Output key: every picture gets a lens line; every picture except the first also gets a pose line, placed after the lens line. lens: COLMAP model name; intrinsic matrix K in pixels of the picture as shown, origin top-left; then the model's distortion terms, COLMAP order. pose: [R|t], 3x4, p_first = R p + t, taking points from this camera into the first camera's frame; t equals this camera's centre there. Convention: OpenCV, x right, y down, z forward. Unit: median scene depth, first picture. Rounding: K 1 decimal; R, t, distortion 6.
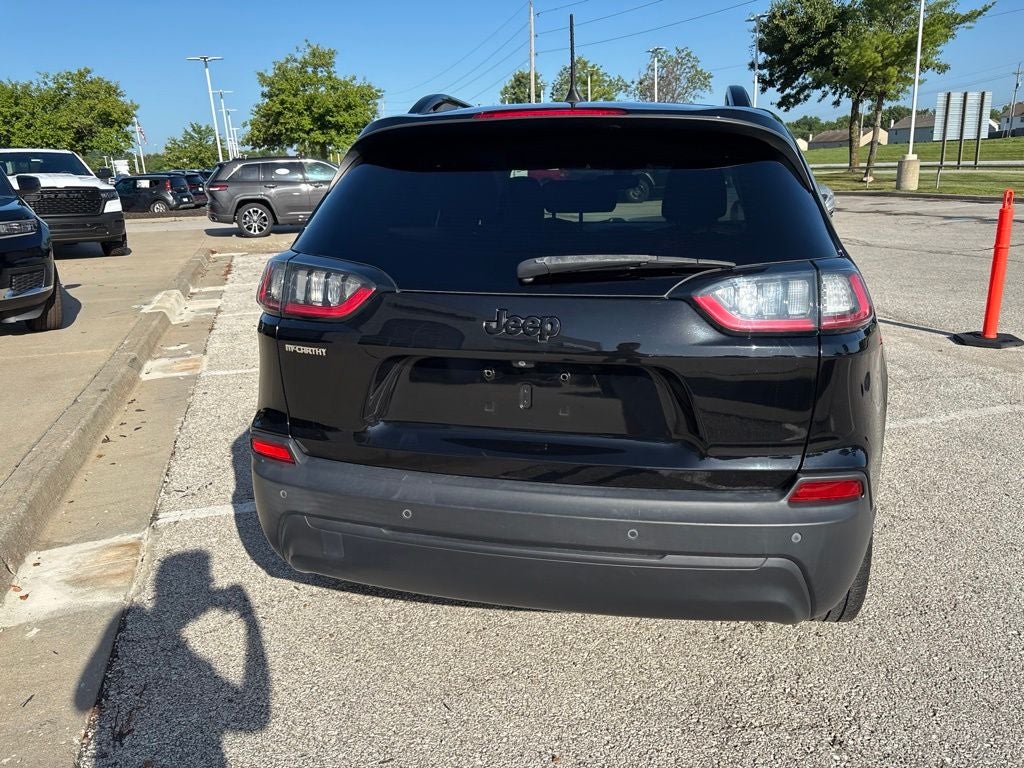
lens RADIAL K [[771.7, 0, 512.0], [0, 771.7, 384.0], [0, 0, 1]] dist [0.046506, -0.062848]
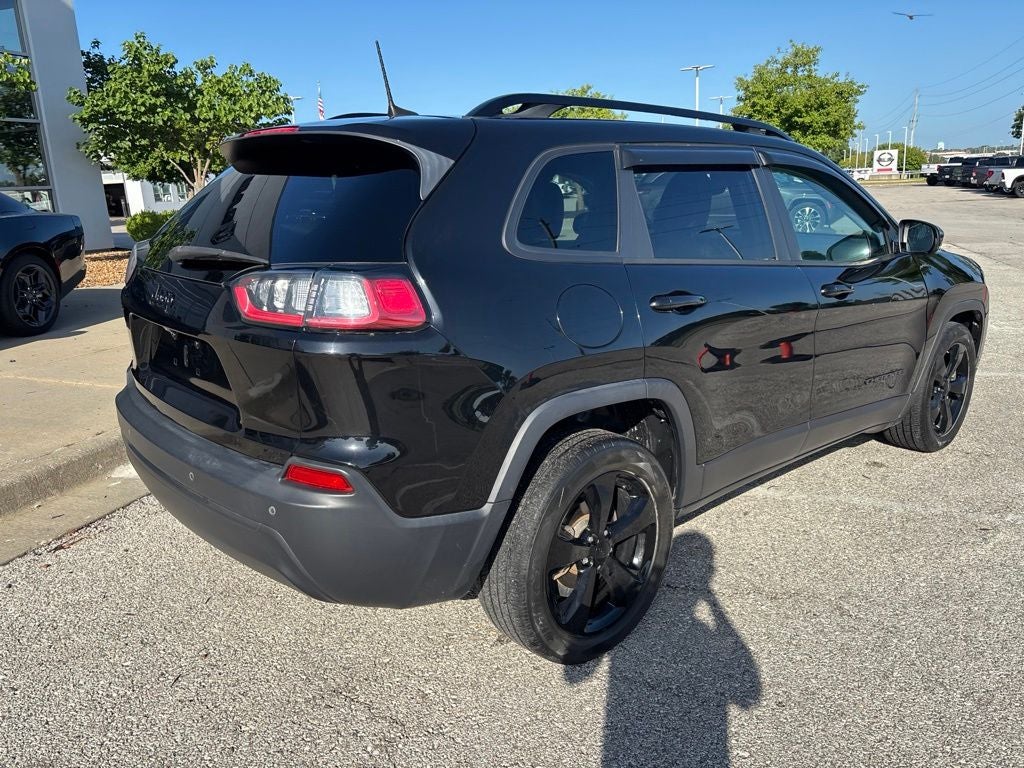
lens RADIAL K [[769.1, 0, 512.7], [0, 769.1, 381.2], [0, 0, 1]] dist [0.051437, -0.061288]
pose [[0.812712, 0.147735, -0.563625, 0.070063], [-0.150893, 0.987687, 0.041309, -0.004601], [0.562788, 0.051475, 0.824997, 0.015382]]
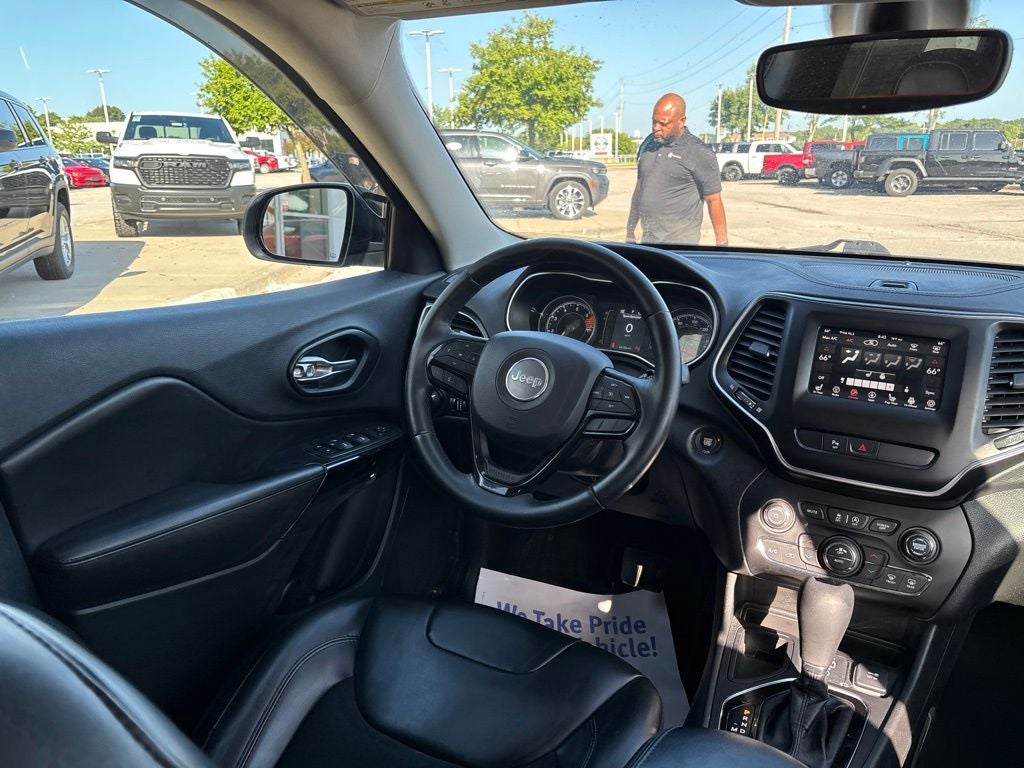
lens RADIAL K [[771.7, 0, 512.0], [0, 771.7, 384.0], [0, 0, 1]] dist [0.046506, -0.062848]
pose [[0.958390, 0.103653, -0.265978, 0.012274], [-0.099300, 0.994611, 0.029804, -0.026665], [0.267634, -0.002152, 0.963518, 0.116002]]
